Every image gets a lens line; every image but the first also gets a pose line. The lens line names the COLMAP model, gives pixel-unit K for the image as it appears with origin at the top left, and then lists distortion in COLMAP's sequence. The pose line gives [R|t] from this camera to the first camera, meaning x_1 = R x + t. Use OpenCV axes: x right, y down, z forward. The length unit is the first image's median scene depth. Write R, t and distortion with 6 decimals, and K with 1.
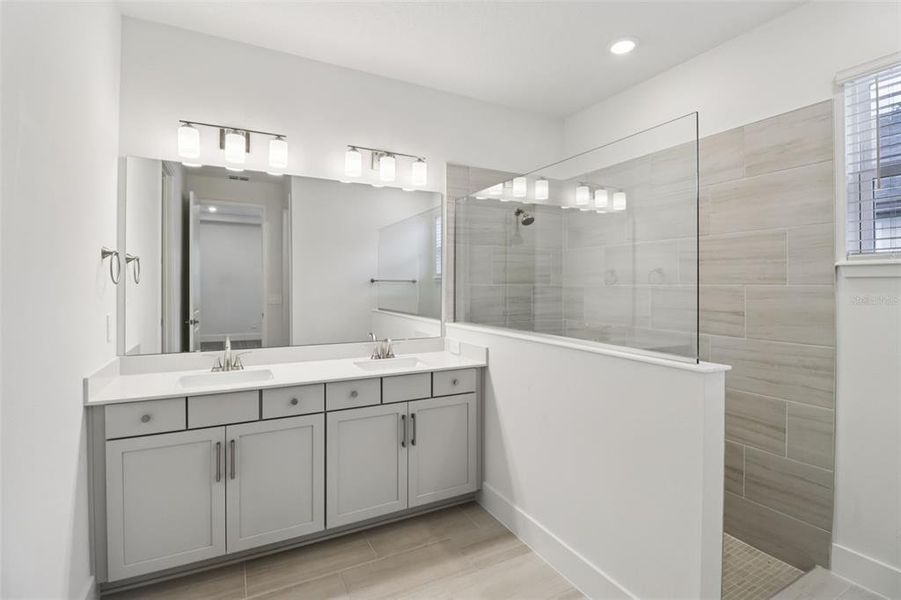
lens RADIAL K [[423.4, 0, 452.8], [0, 423.4, 285.1], [0, 0, 1]] dist [0.000656, -0.014320]
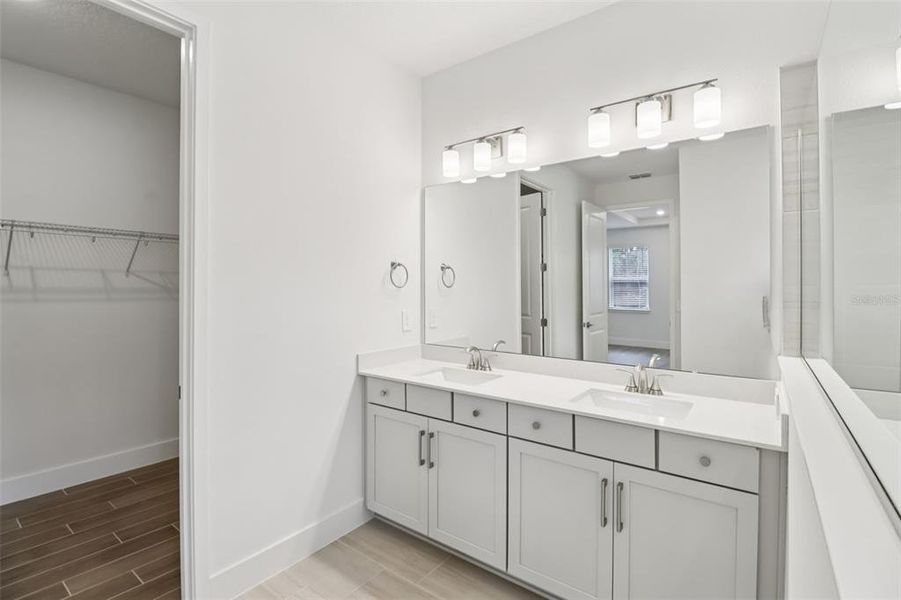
lens RADIAL K [[425.5, 0, 444.8], [0, 425.5, 291.6], [0, 0, 1]] dist [0.002703, -0.013495]
pose [[0.422920, 0.002643, -0.906163, 0.388445], [-0.001214, 0.999997, 0.002350, 0.004866], [0.906166, 0.000107, 0.422922, 0.472678]]
